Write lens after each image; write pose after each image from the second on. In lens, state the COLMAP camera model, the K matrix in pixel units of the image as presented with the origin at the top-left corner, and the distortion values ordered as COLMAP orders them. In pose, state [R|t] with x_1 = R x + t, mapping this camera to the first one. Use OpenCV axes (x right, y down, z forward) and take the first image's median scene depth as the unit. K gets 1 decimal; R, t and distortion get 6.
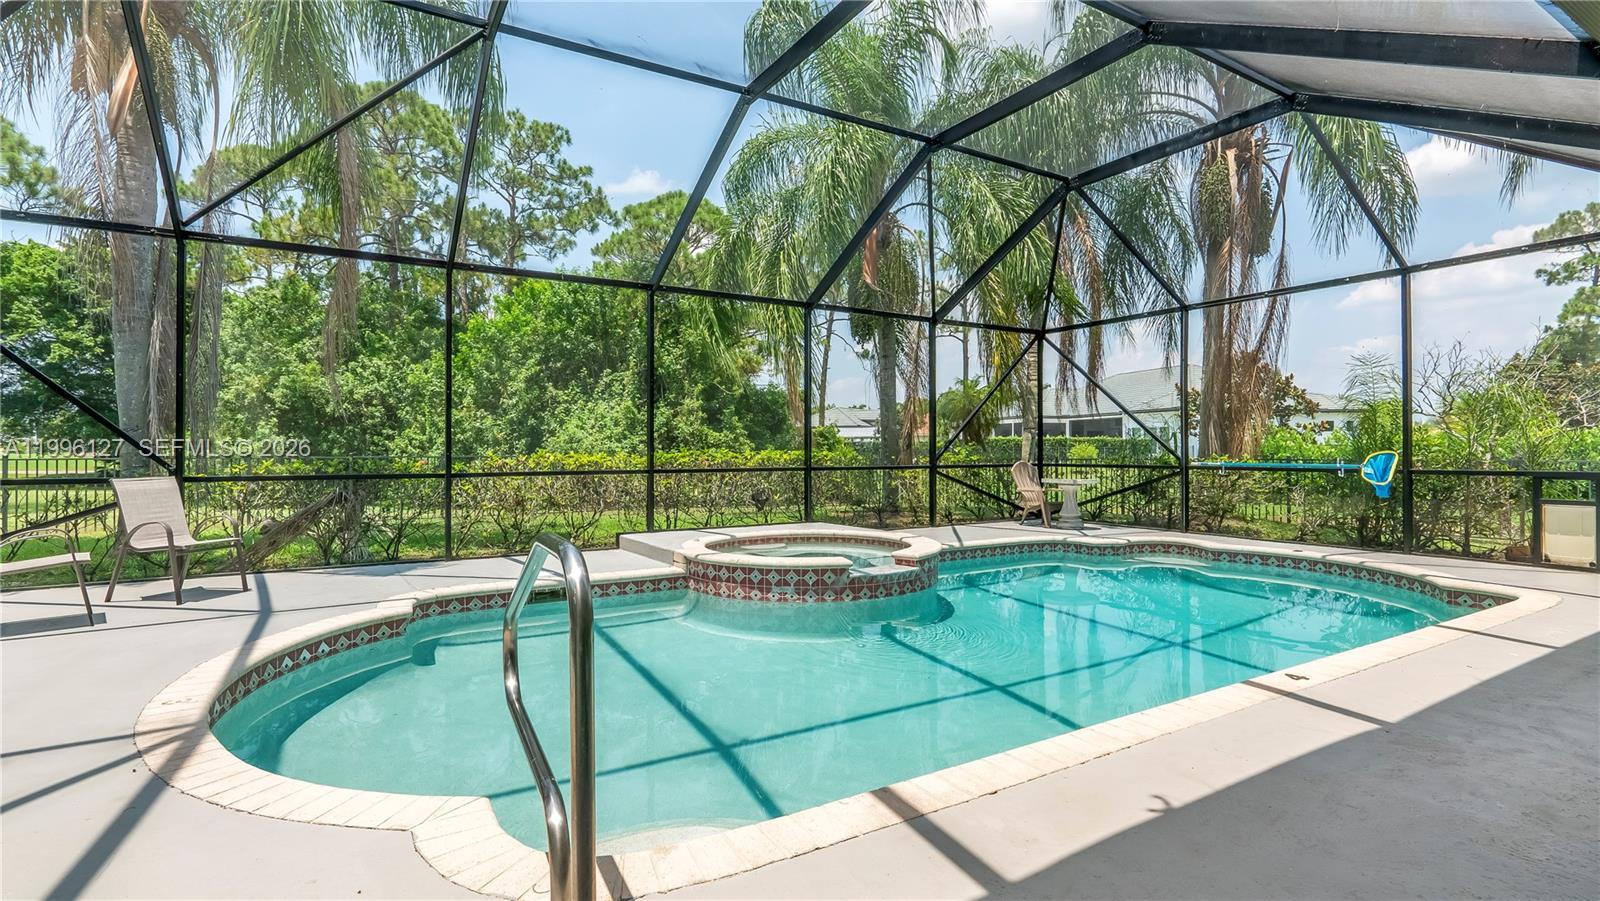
lens RADIAL K [[746.6, 0, 795.9], [0, 746.6, 450.3], [0, 0, 1]] dist [-0.000998, 0.000332]
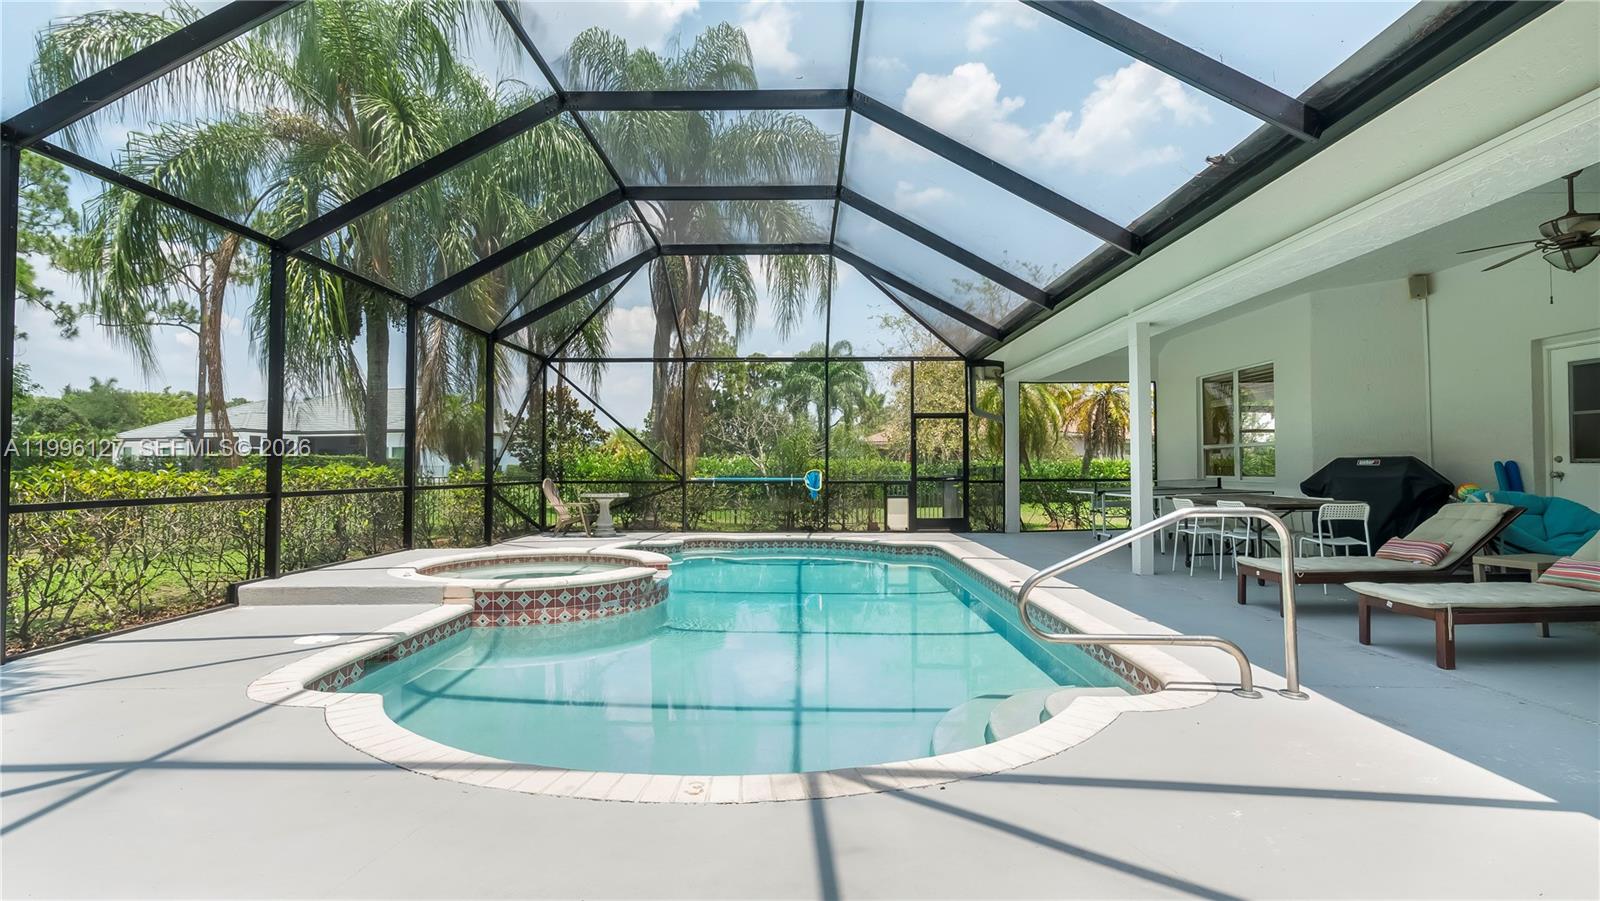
lens RADIAL K [[723.3, 0, 800.0], [0, 723.3, 450.5], [0, 0, 1]] dist [-0.000098, 0.000067]
pose [[0.519499, 0.025489, 0.854091, -0.727483], [-0.001477, 0.999580, -0.028932, 0.006787], [-0.854470, 0.013769, 0.519319, 0.267823]]
